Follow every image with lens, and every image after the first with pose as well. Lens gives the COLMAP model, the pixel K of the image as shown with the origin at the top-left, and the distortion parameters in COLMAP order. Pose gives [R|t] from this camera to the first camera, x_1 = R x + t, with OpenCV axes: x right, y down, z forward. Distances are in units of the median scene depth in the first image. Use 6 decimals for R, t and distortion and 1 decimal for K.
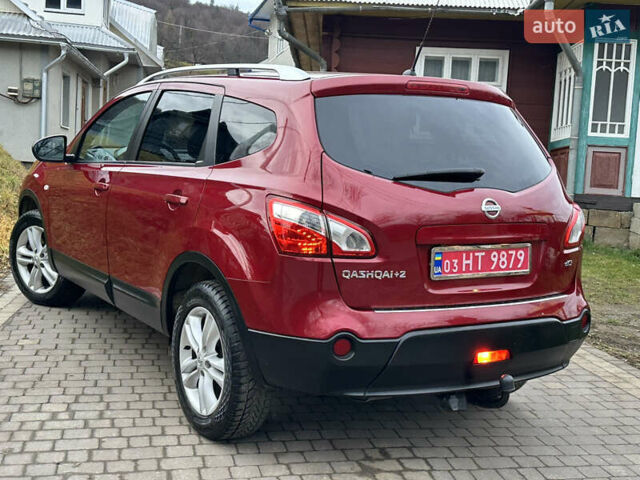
lens RADIAL K [[1005.5, 0, 303.5], [0, 1005.5, 239.6], [0, 0, 1]] dist [0.171194, 0.013001]
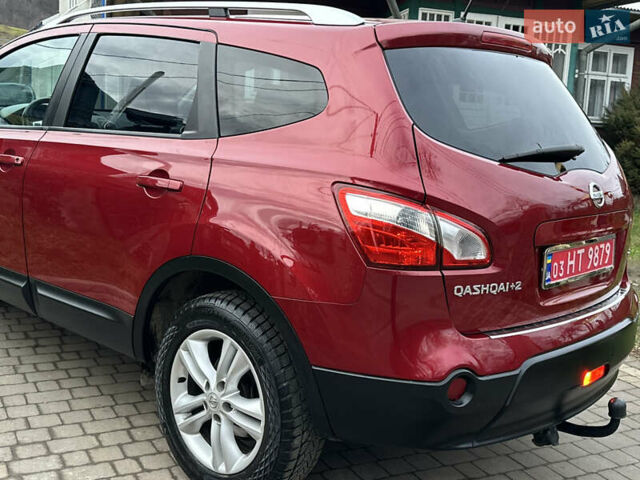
lens RADIAL K [[867.3, 0, 320.0], [0, 867.3, 240.0], [0, 0, 1]] dist [0.131655, -0.017428]
pose [[0.957347, -0.033296, 0.287017, -0.227259], [0.014415, 0.997605, 0.067649, -0.045703], [-0.288583, -0.060626, 0.955534, 0.398546]]
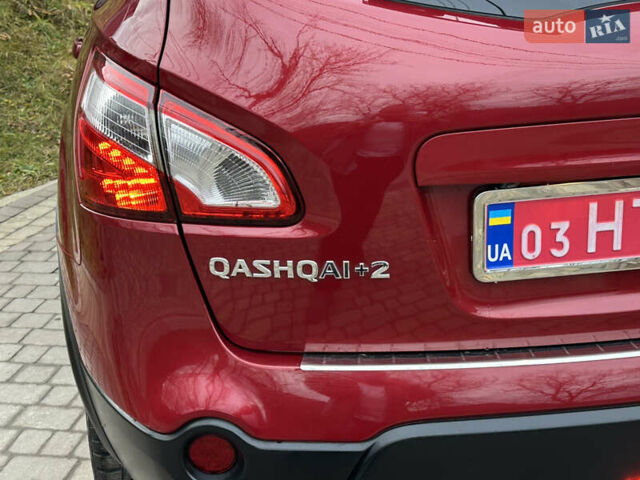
lens RADIAL K [[867.3, 0, 320.0], [0, 867.3, 240.0], [0, 0, 1]] dist [0.131655, -0.017428]
pose [[0.920179, 0.047852, -0.388563, 0.190747], [0.028356, 0.981749, 0.188055, -0.032707], [0.390470, -0.184063, 0.902028, 0.694706]]
